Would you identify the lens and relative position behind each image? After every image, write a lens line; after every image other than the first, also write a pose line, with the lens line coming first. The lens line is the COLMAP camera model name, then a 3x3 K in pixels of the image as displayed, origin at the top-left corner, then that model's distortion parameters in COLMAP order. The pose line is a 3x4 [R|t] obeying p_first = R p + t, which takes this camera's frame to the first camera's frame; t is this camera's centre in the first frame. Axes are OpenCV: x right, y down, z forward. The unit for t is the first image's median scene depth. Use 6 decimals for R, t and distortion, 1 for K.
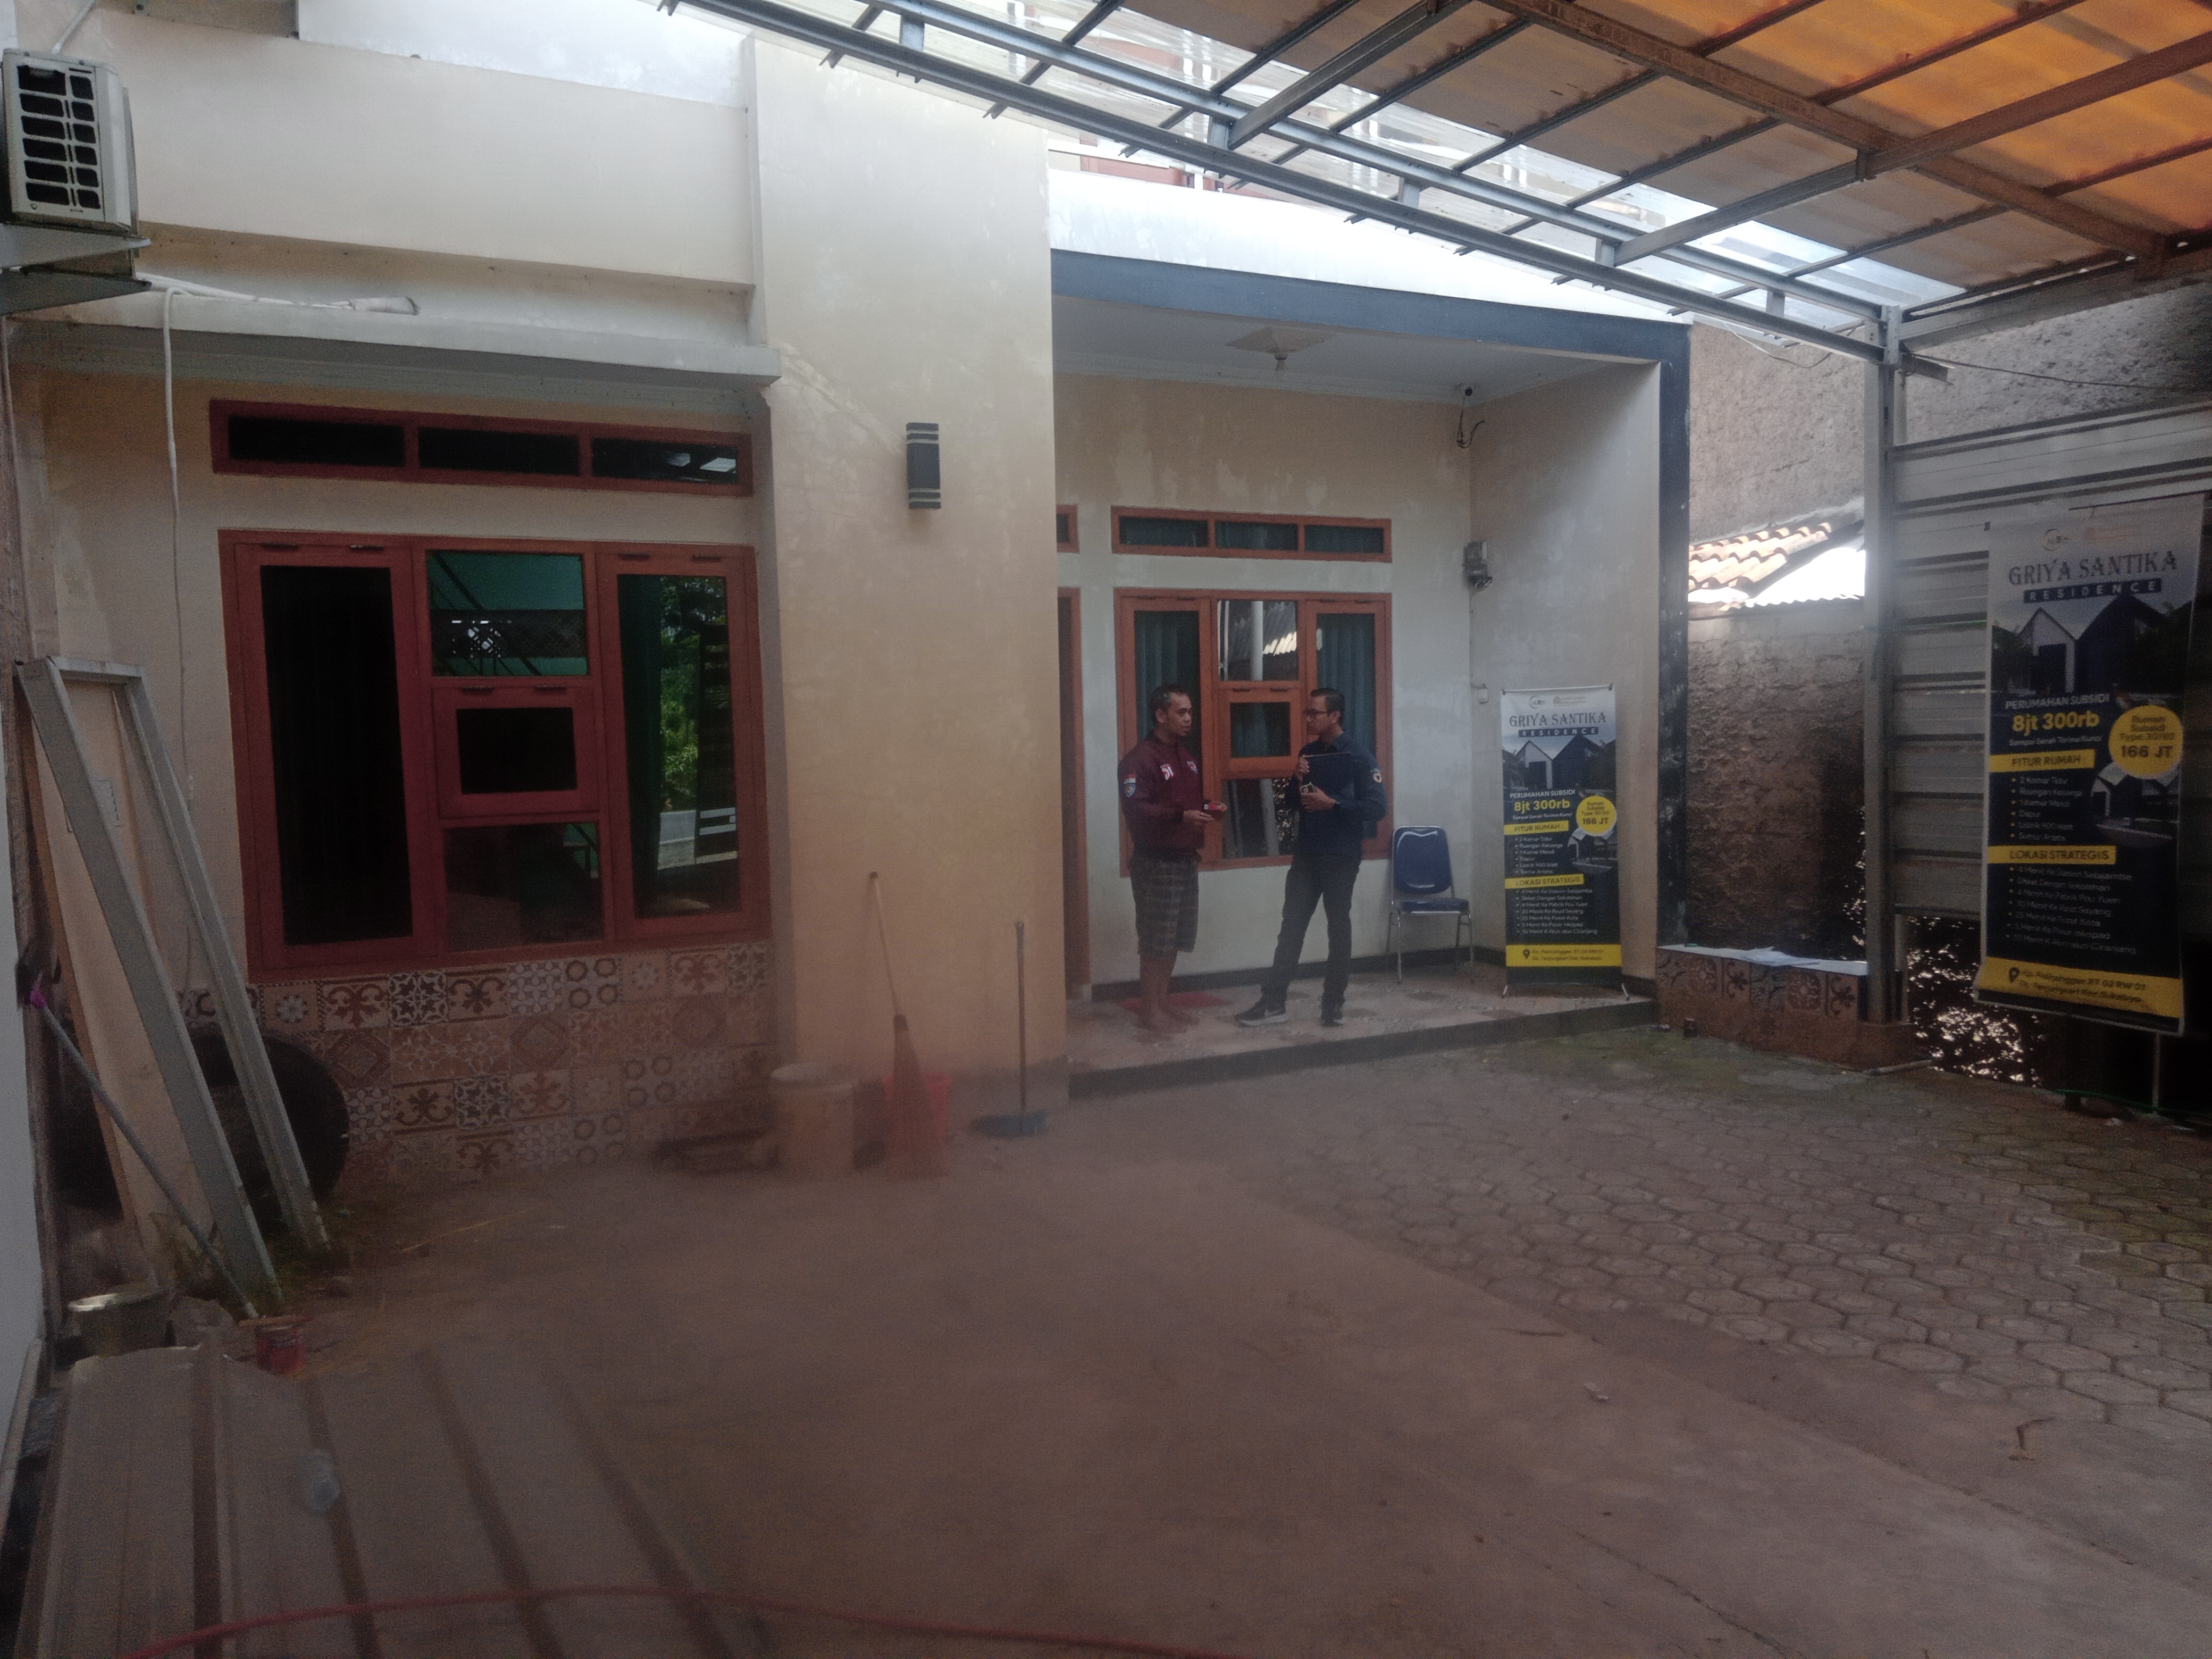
lens RADIAL K [[1603.5, 0, 1106.0], [0, 1603.5, 829.5], [0, 0, 1]] dist [0.045251, -0.067882]
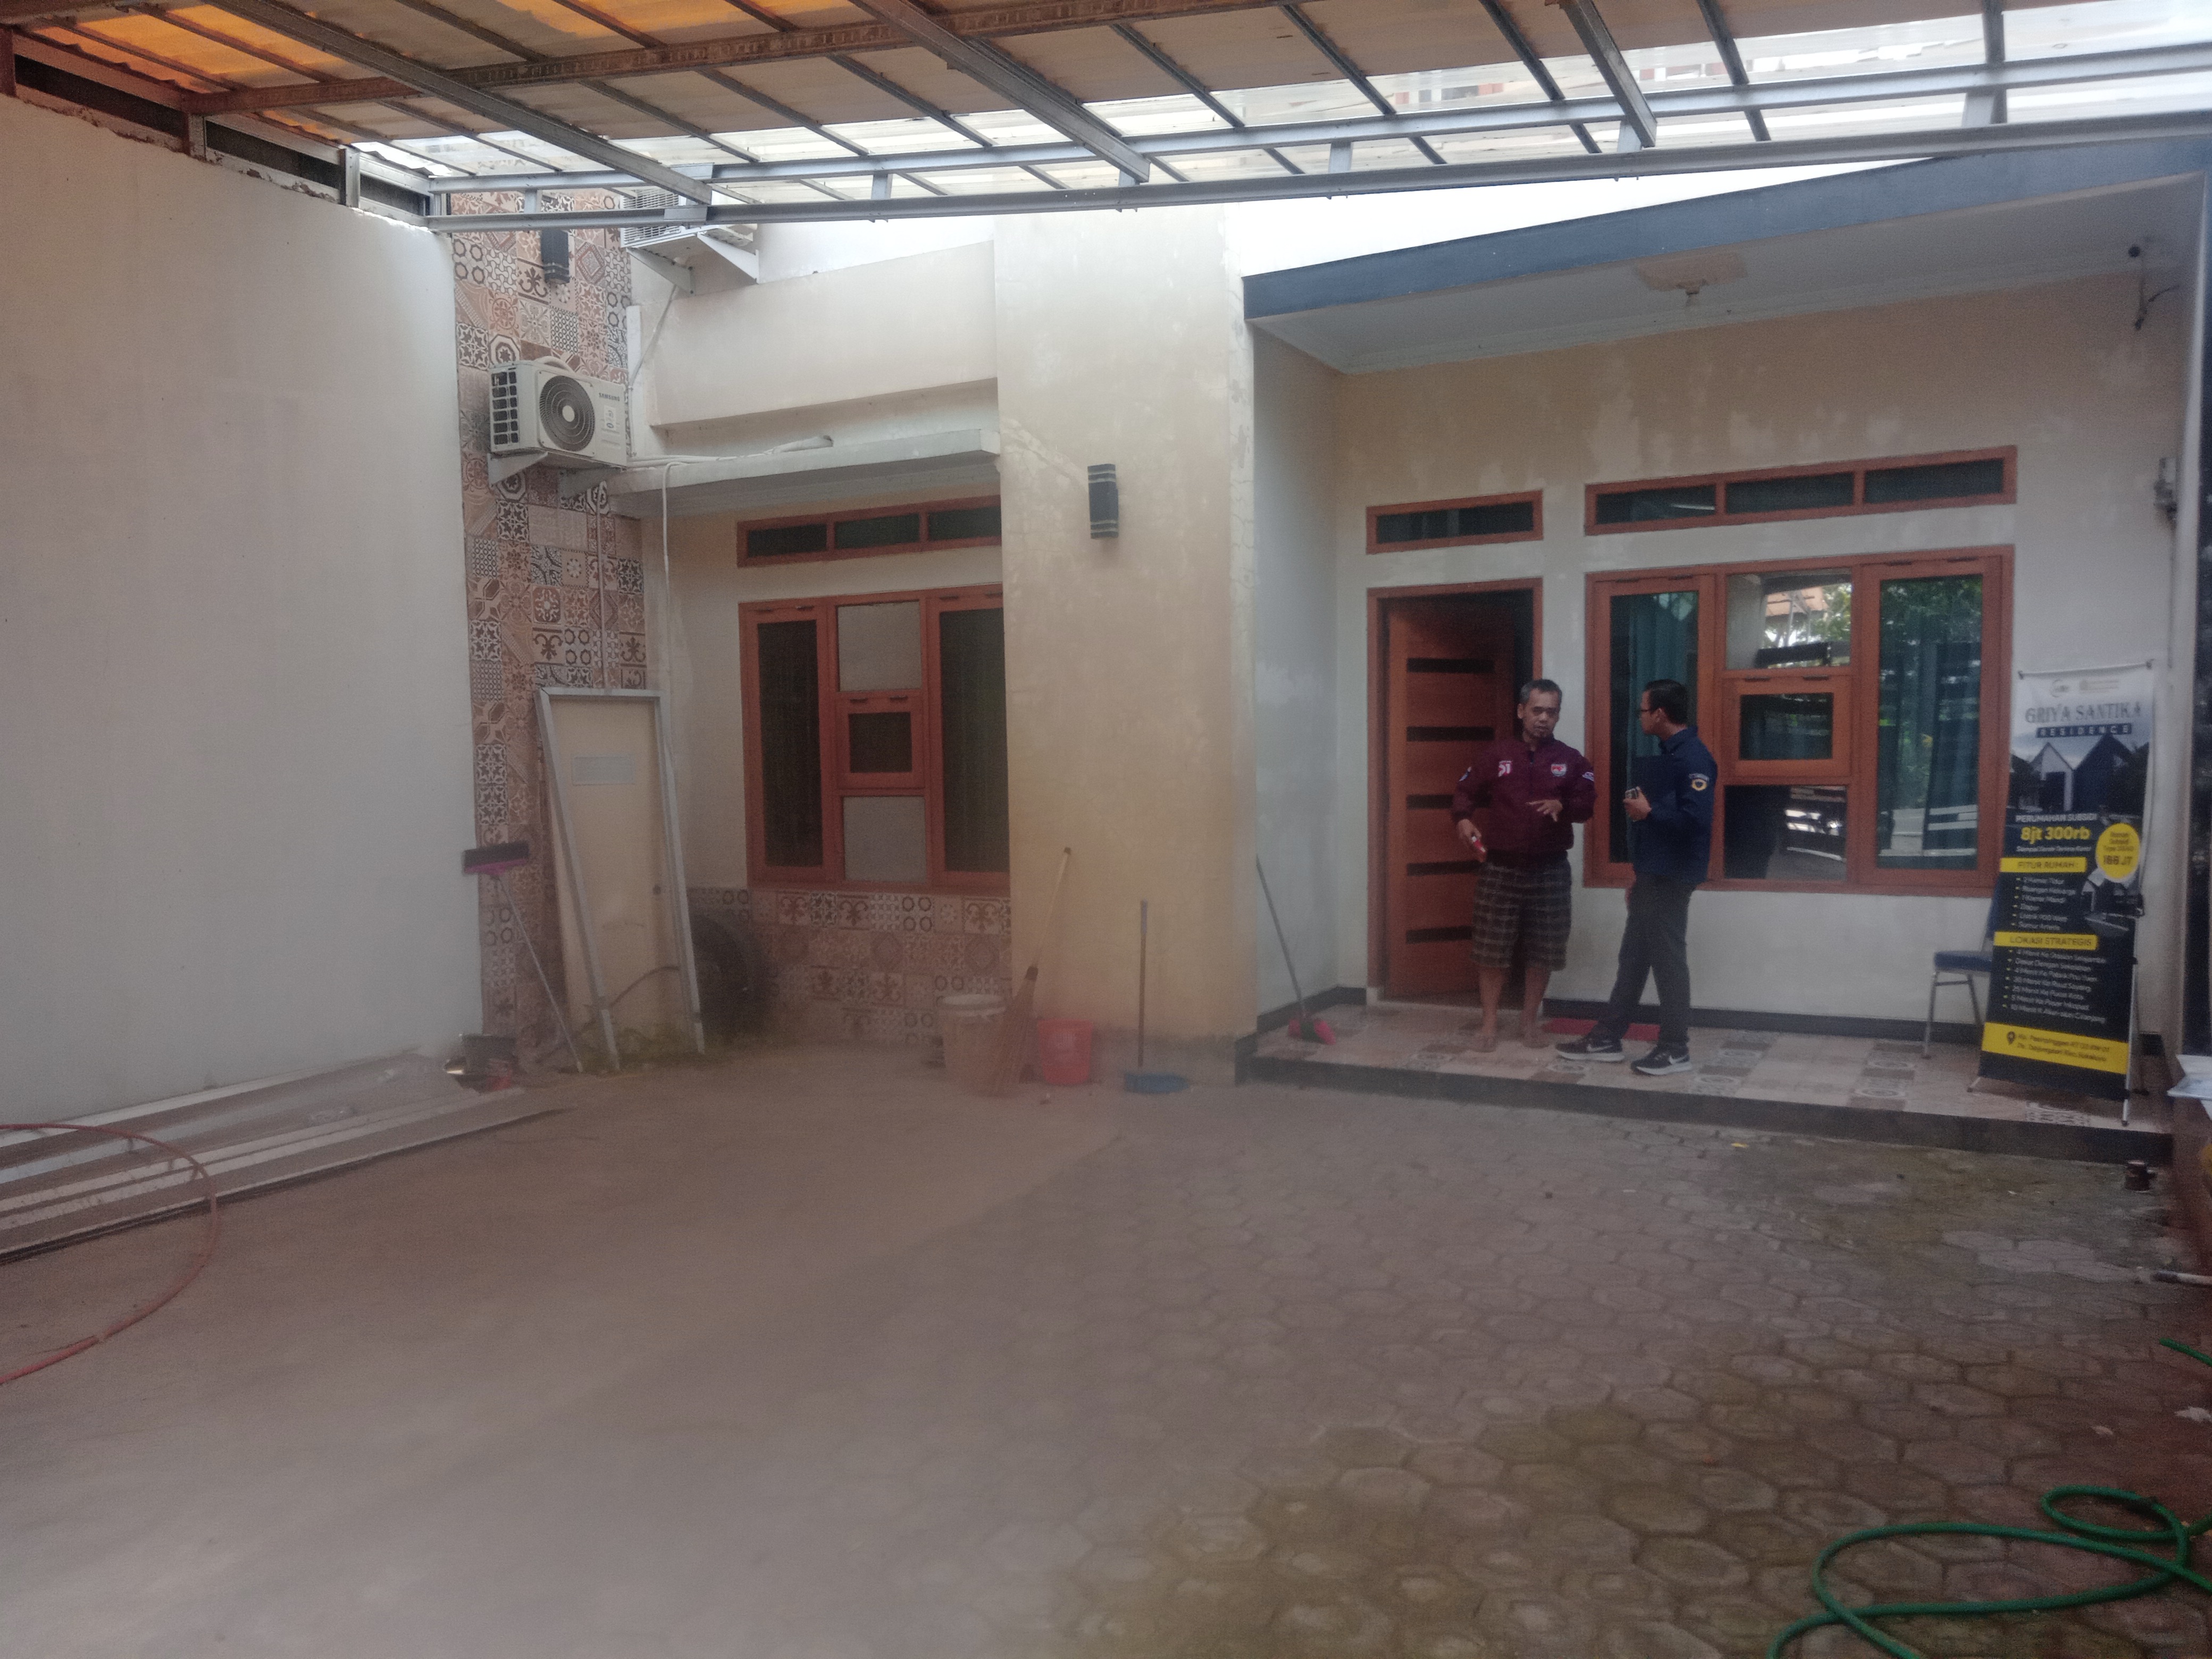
lens RADIAL K [[1603.5, 0, 1106.0], [0, 1603.5, 829.5], [0, 0, 1]] dist [0.045251, -0.067882]
pose [[0.569088, 0.054052, -0.820498, 0.625890], [-0.049679, 0.998274, 0.031306, -0.018675], [0.820775, 0.022946, 0.570791, 0.251325]]
